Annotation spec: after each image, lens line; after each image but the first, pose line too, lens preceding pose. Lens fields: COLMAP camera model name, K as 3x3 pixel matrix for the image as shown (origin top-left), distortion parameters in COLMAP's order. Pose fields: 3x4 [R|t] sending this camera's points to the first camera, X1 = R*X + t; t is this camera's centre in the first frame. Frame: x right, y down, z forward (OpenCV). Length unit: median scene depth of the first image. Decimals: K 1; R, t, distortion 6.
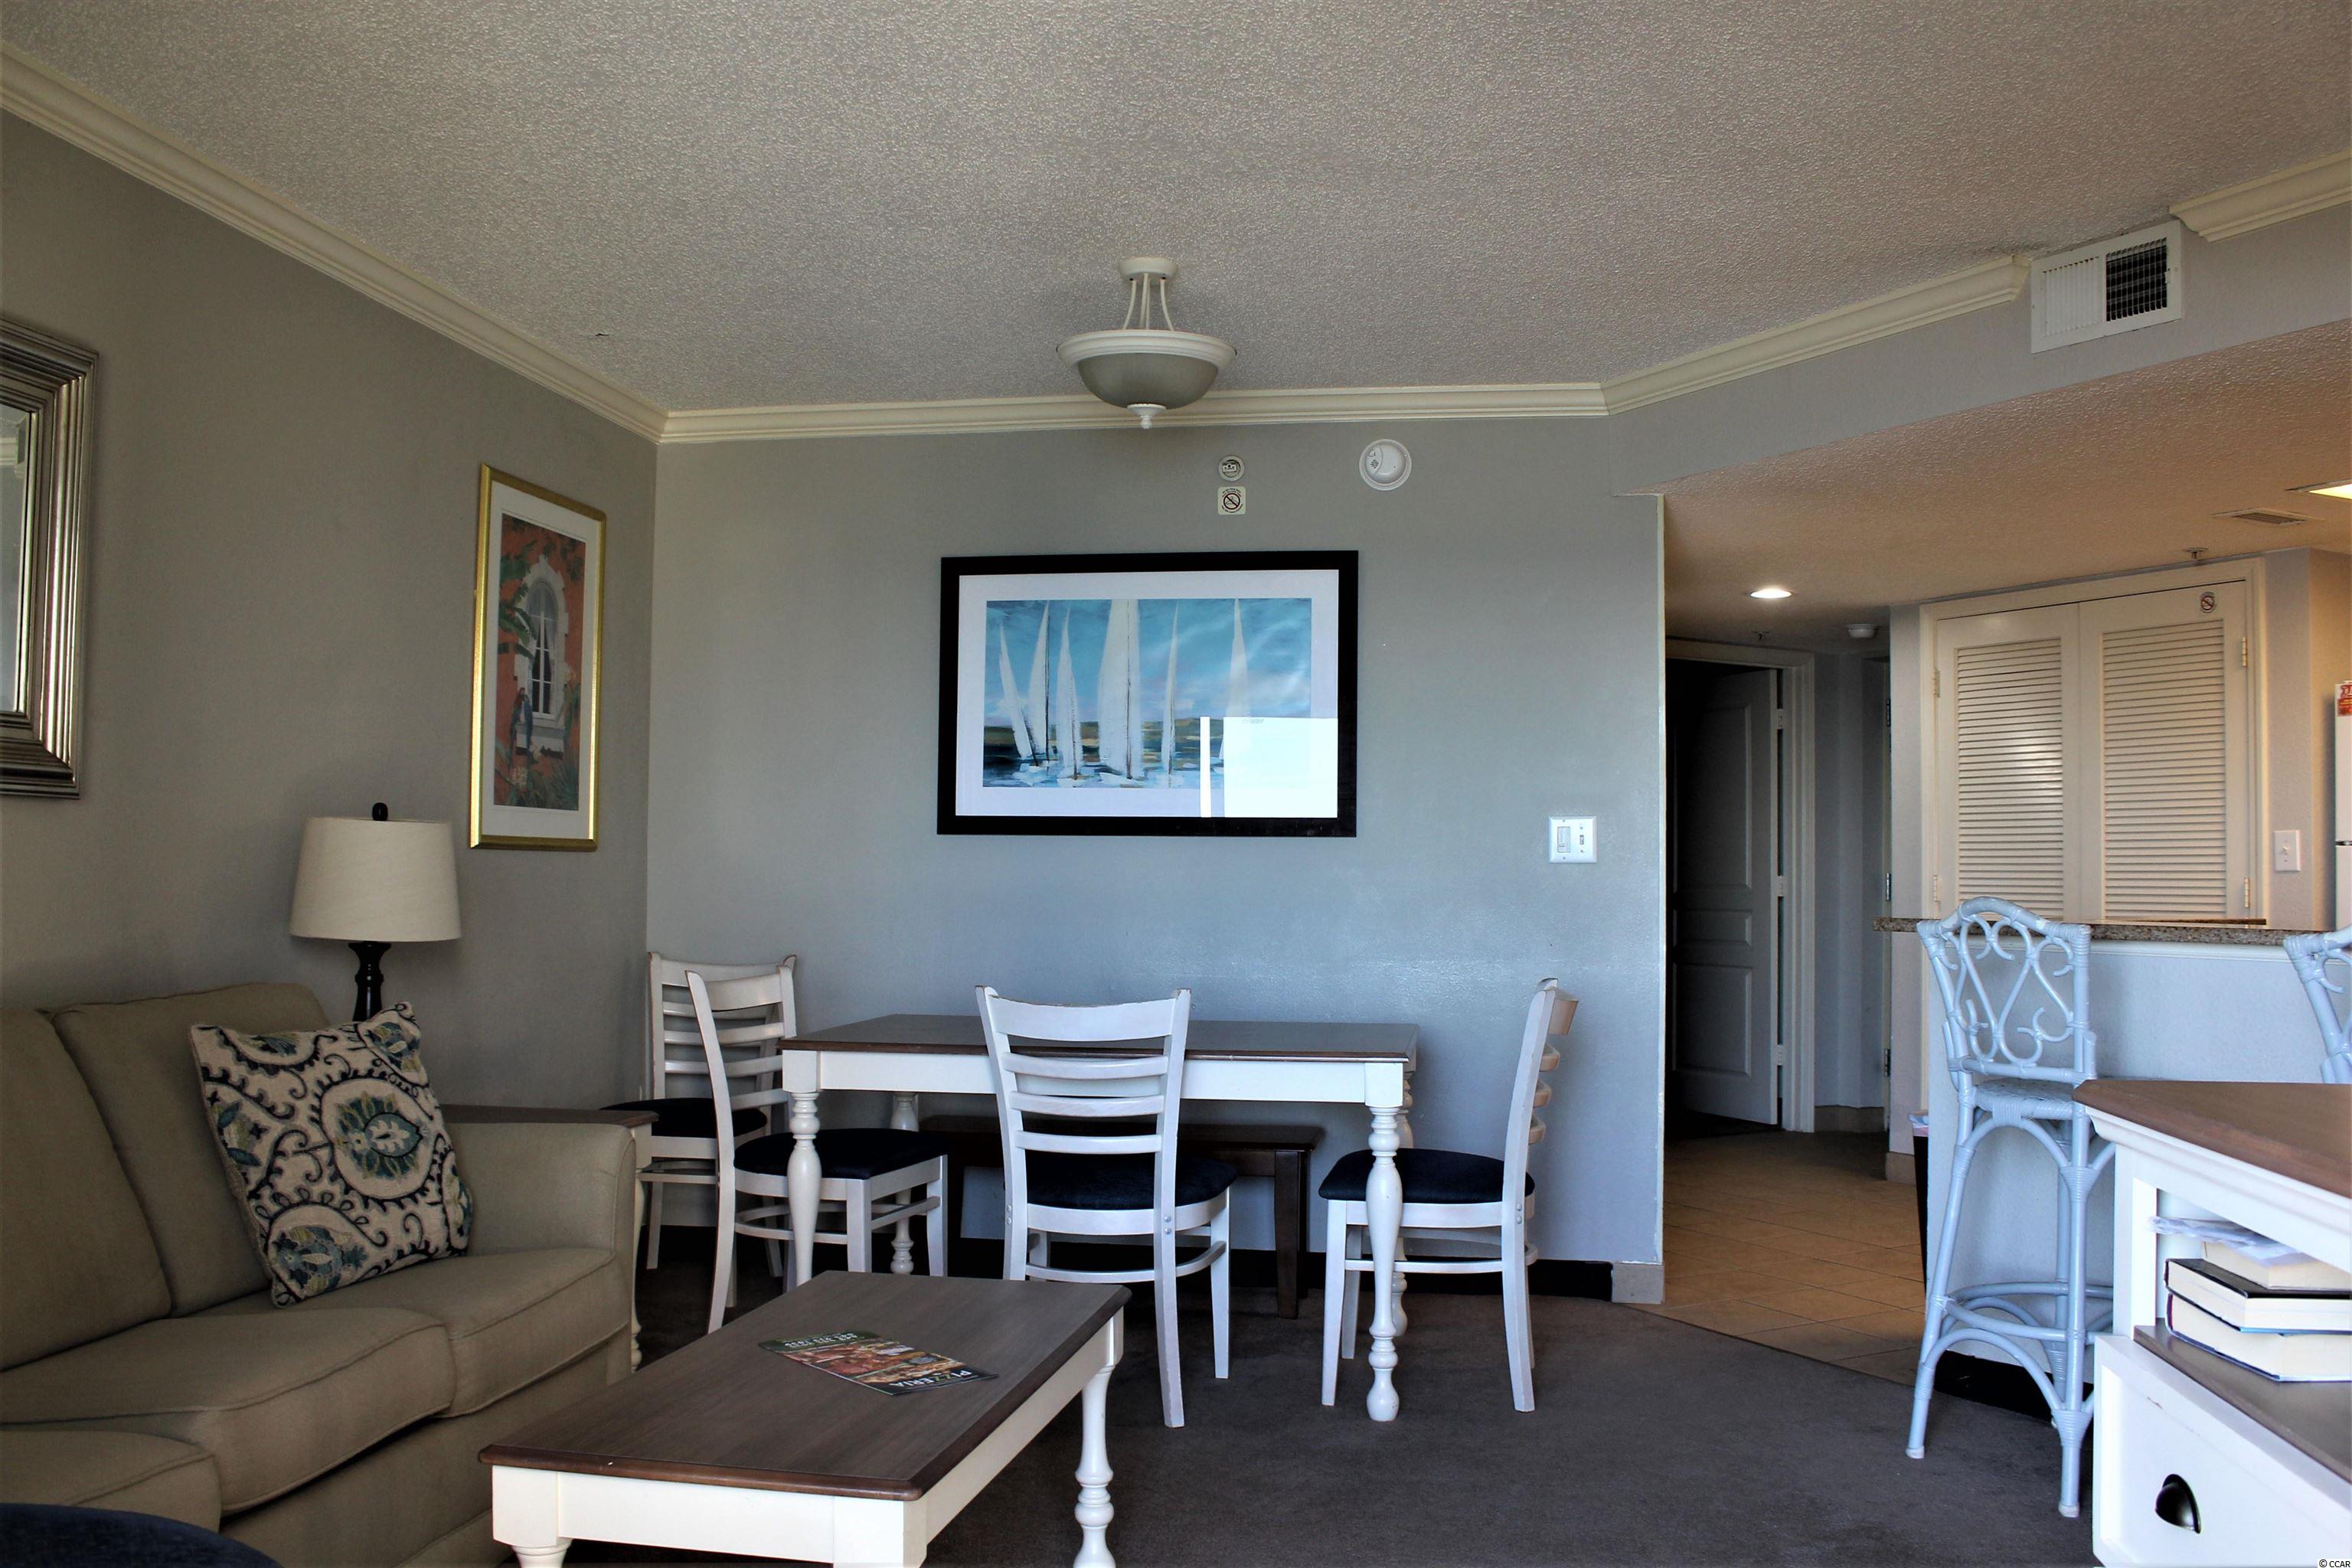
lens RADIAL K [[1979.5, 0, 1147.6], [0, 1979.5, 784.2], [0, 0, 1]] dist [-0.168899, 0.117127]
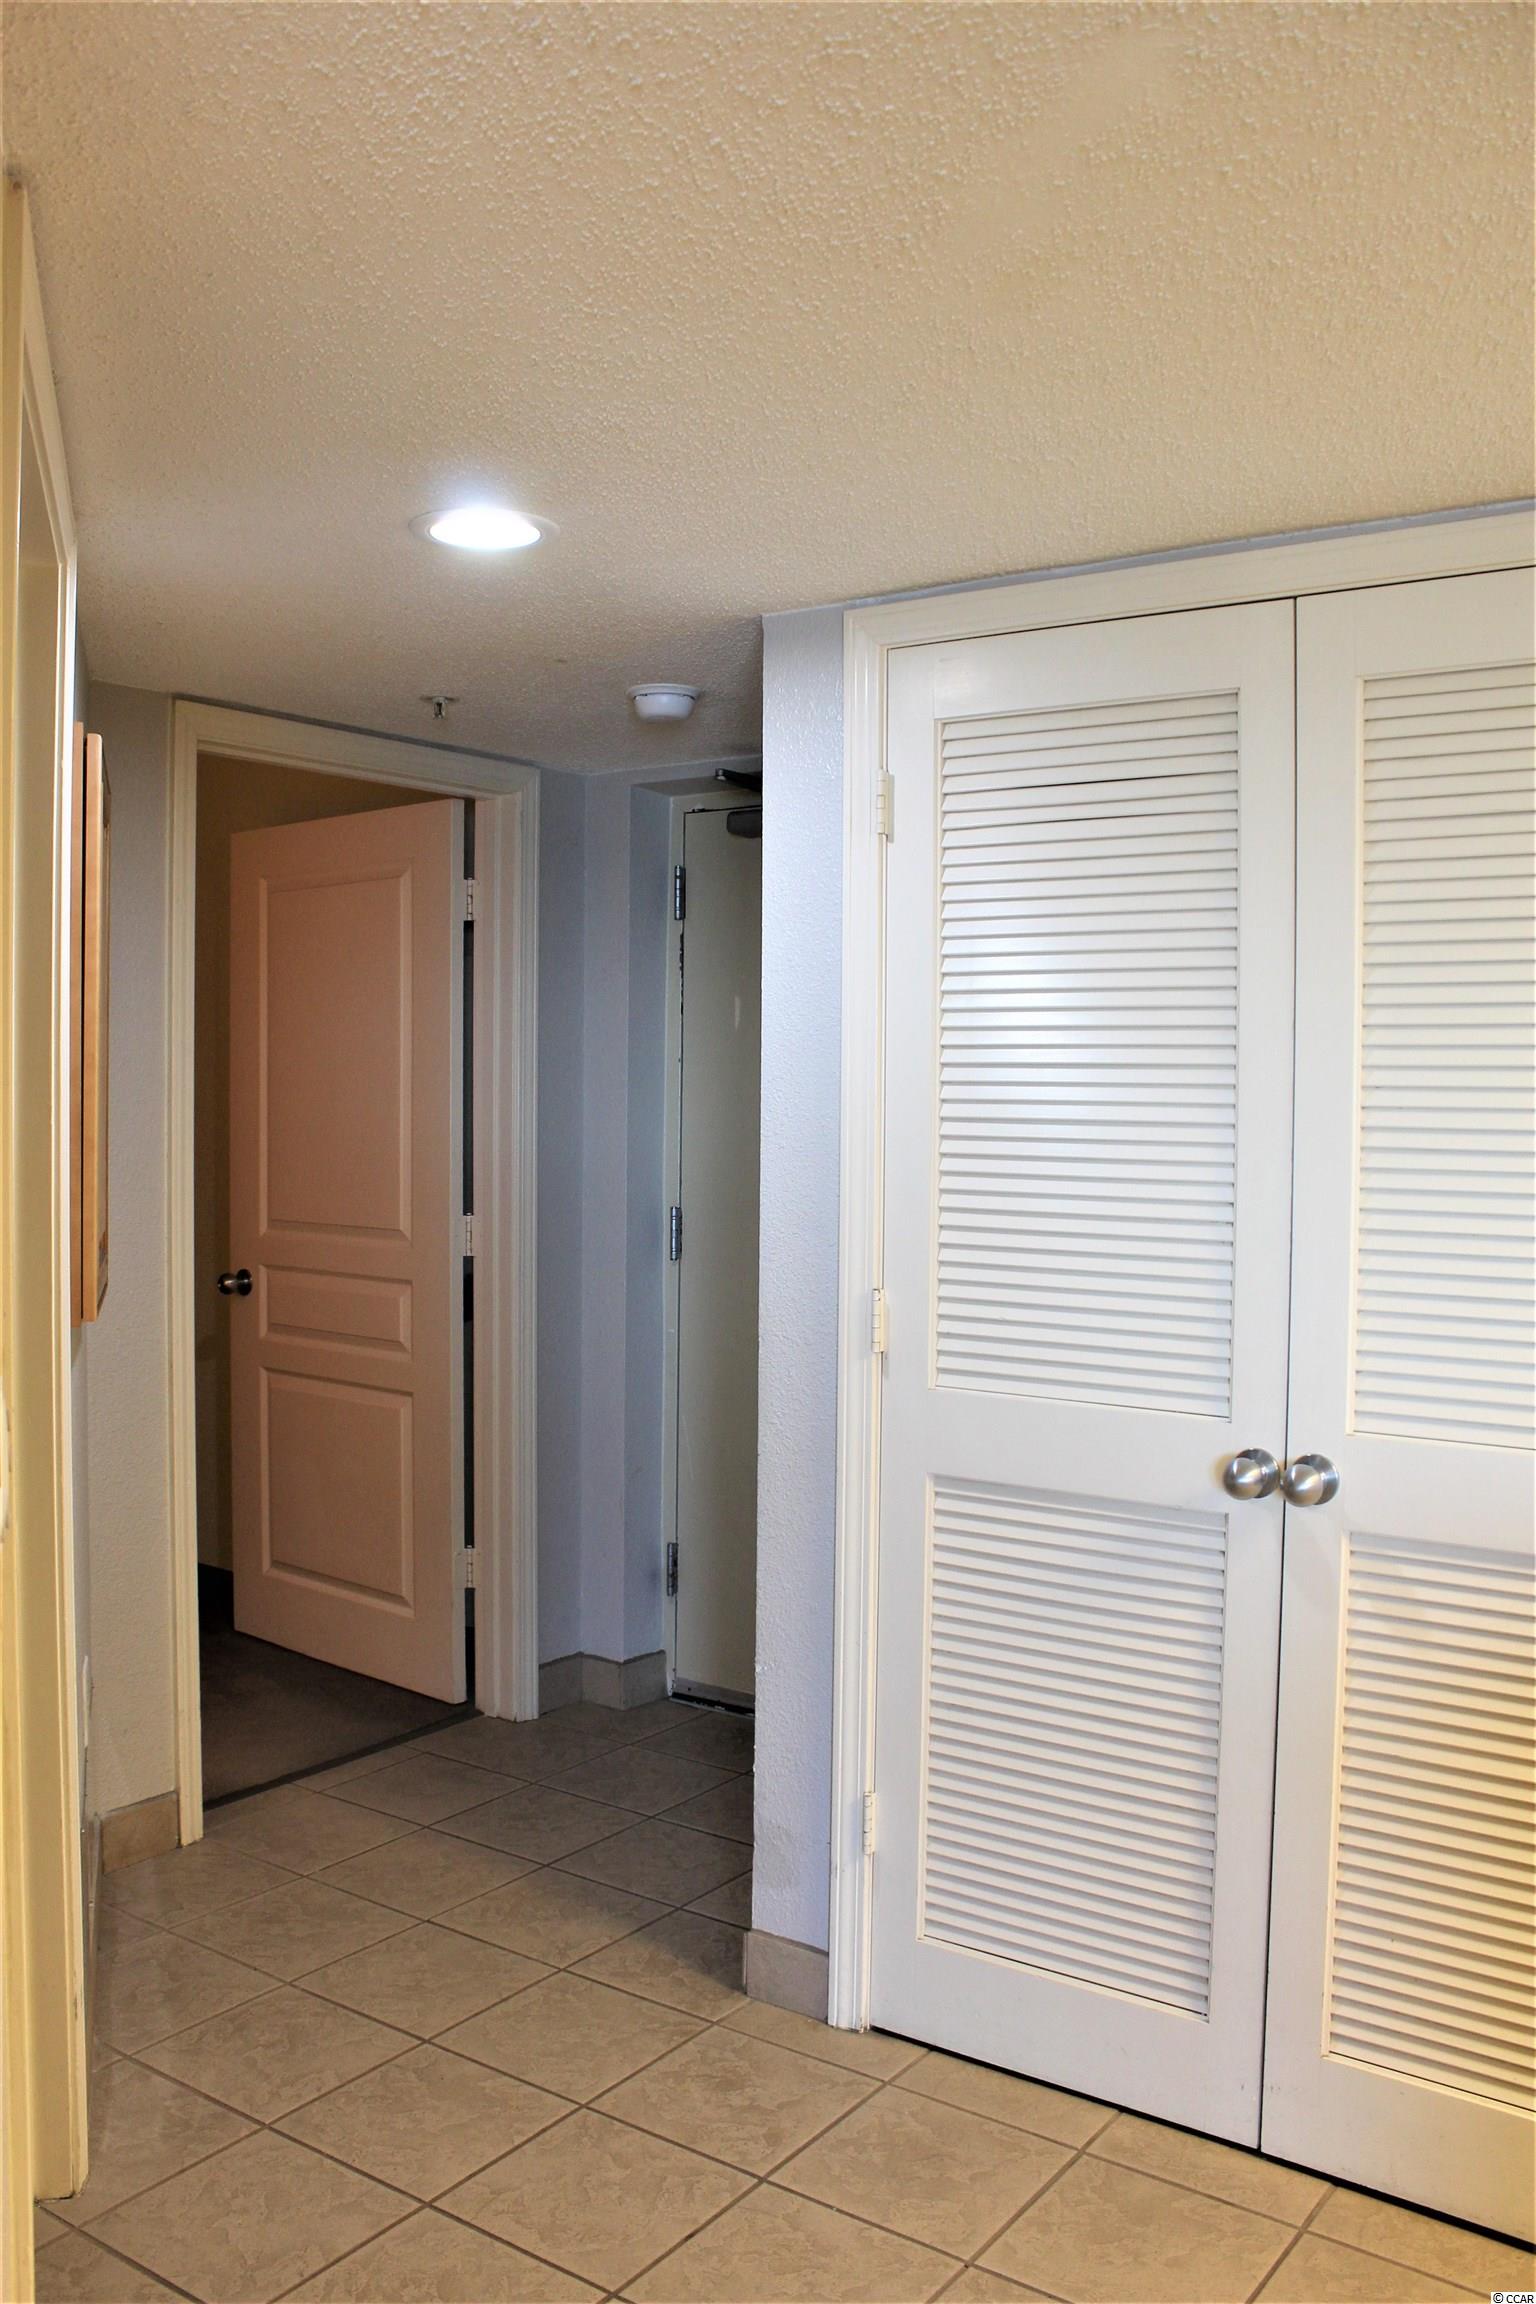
lens RADIAL K [[1974.2, 0, 768.0], [0, 1974.2, 1152.0], [0, 0, 1]] dist [-0.156751, 0.131885]
pose [[0.883920, -0.020239, 0.467201, 0.269651], [-0.018662, 0.996741, 0.078486, -0.017241], [-0.467267, -0.078094, 0.880661, 0.888242]]
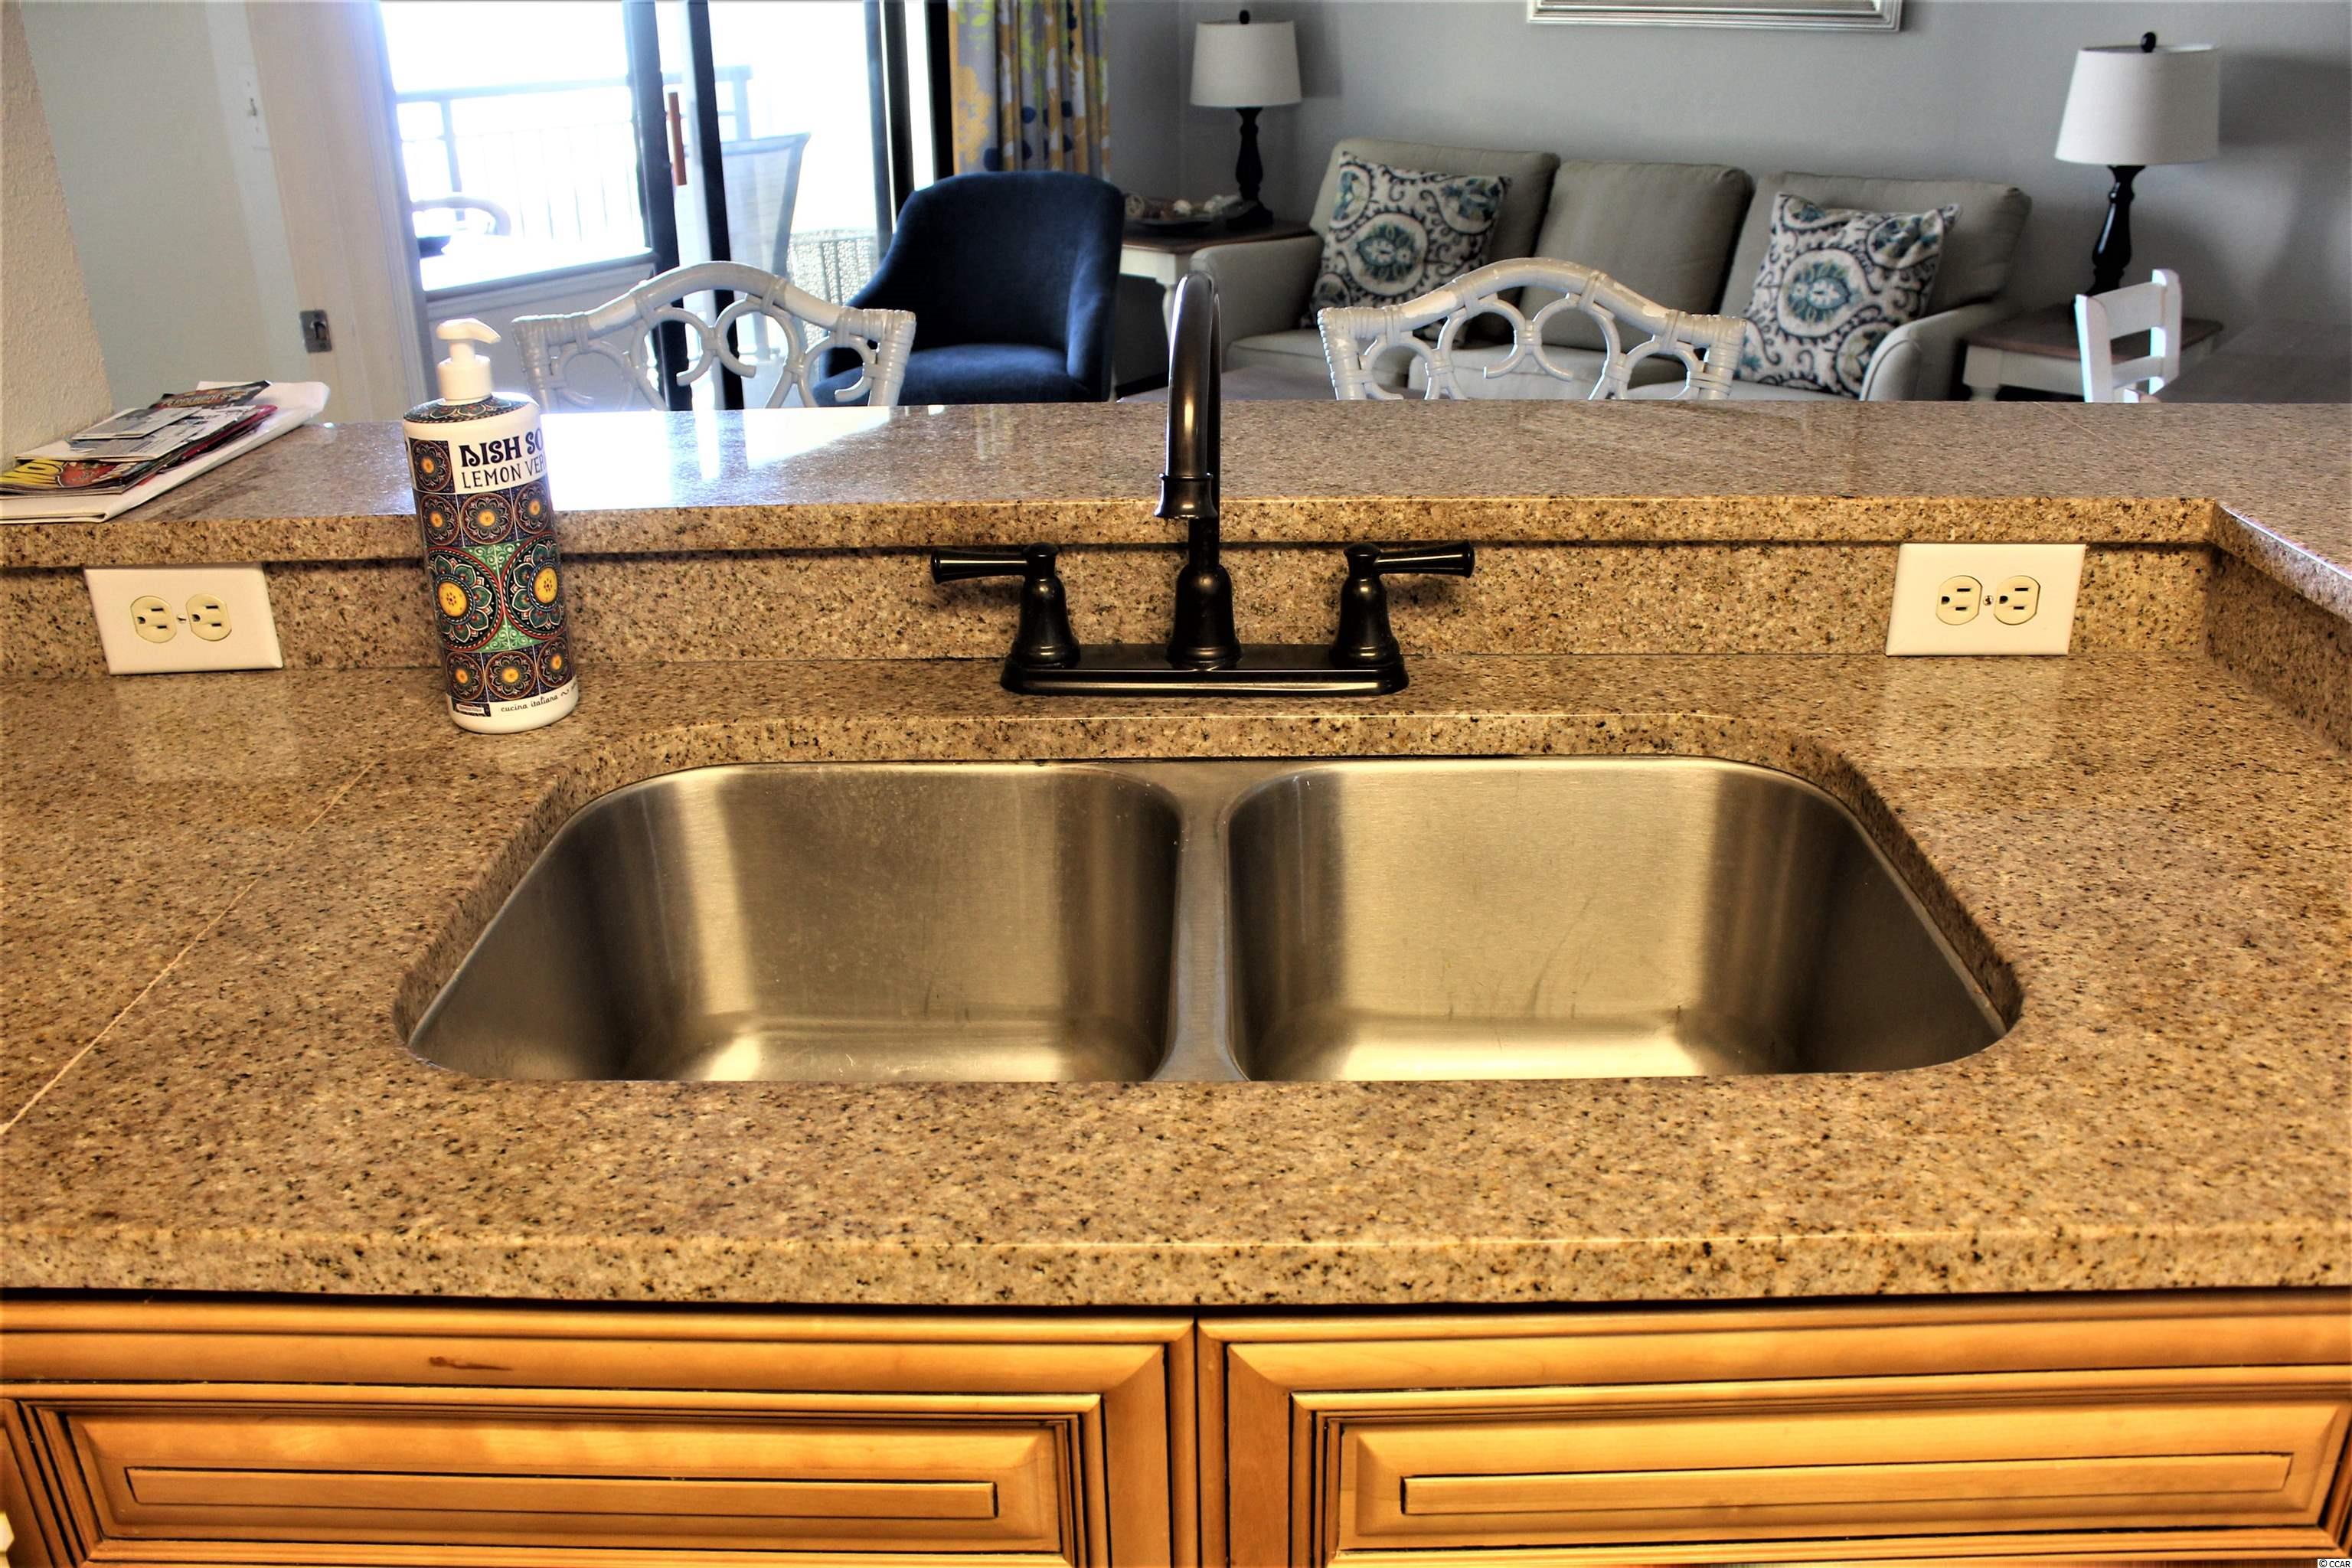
lens RADIAL K [[1945.1, 0, 1150.3], [0, 1945.1, 791.8], [0, 0, 1]] dist [-0.156377, 0.131438]
pose [[-0.479841, 0.346564, -0.806006, 0.655140], [0.050583, 0.928076, 0.368938, -0.006368], [0.875896, 0.136262, -0.462859, 0.783986]]
